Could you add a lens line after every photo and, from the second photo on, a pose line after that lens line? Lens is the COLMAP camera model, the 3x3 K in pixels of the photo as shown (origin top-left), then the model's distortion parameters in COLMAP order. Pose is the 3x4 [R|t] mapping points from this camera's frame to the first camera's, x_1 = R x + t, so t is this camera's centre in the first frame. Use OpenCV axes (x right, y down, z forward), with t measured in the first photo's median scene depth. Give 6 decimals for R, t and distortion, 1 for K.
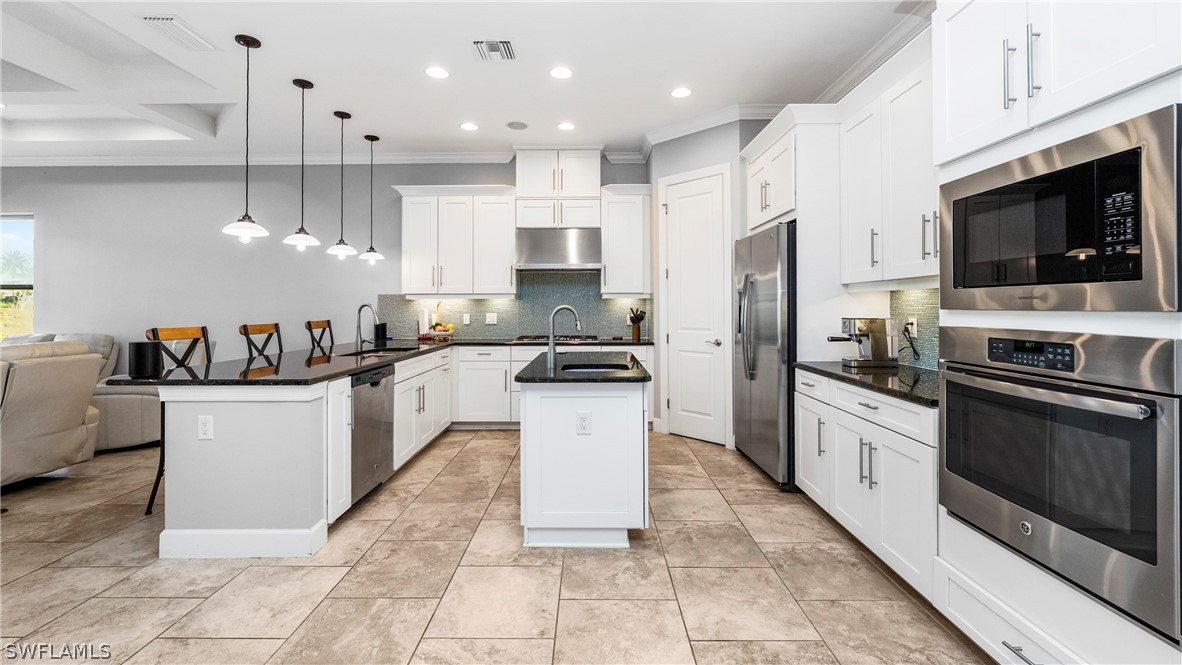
lens RADIAL K [[482.7, 0, 590.7], [0, 482.7, 301.8], [0, 0, 1]] dist [-0.000106, -0.000018]
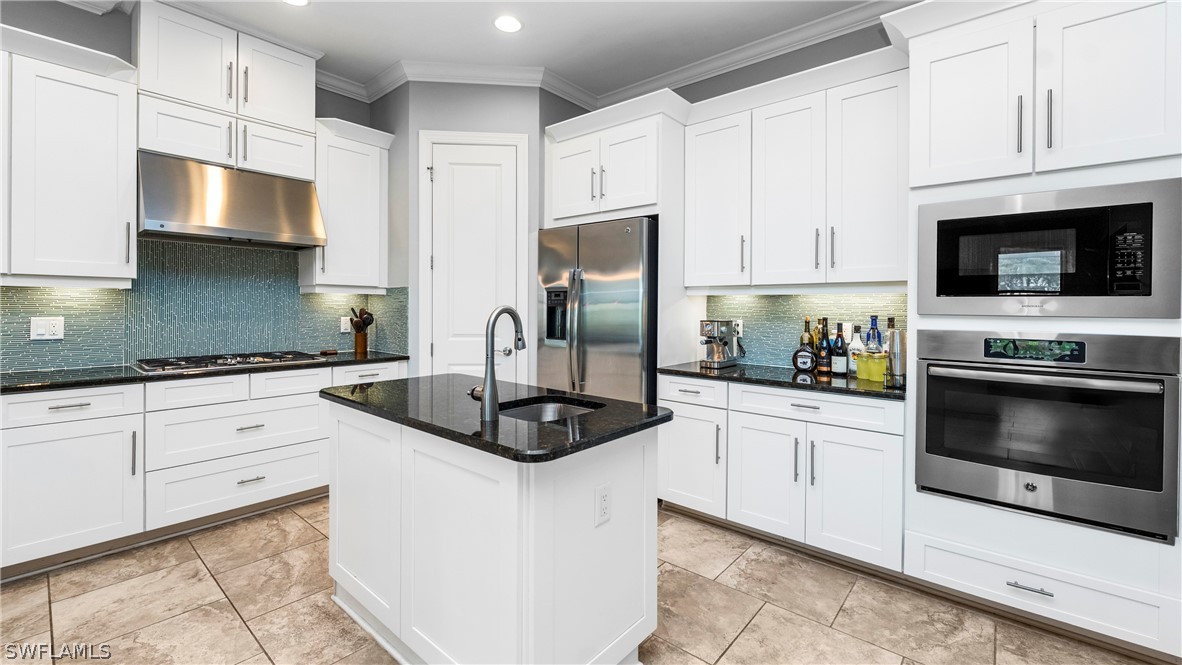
lens RADIAL K [[487.8, 0, 589.1], [0, 487.8, 310.6], [0, 0, 1]] dist [-0.007585, 0.000080]
pose [[0.649242, 0.001341, 0.760580, -0.453067], [-0.017570, 0.999758, 0.013236, 0.003840], [-0.760379, -0.021956, 0.649109, 0.586163]]
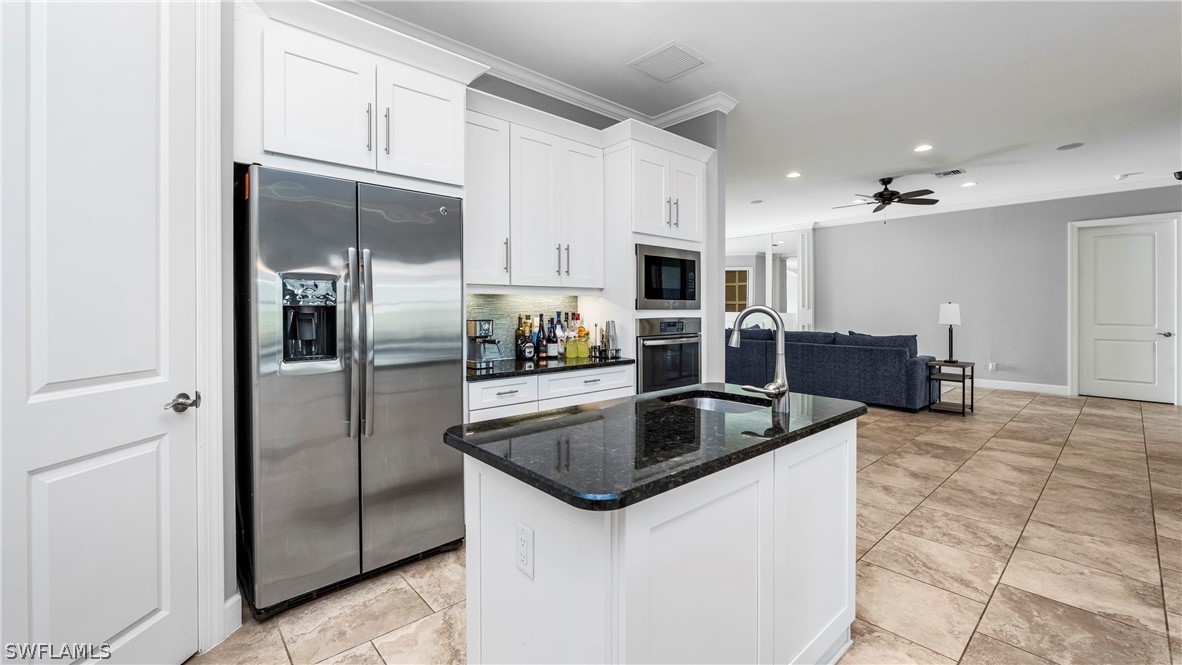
lens RADIAL K [[487.8, 0, 589.1], [0, 487.8, 310.6], [0, 0, 1]] dist [-0.007585, 0.000080]
pose [[-0.665487, -0.001862, 0.746407, -0.389785], [-0.005824, 0.999979, -0.002698, 0.017755], [-0.746387, -0.006143, -0.665484, 1.660151]]
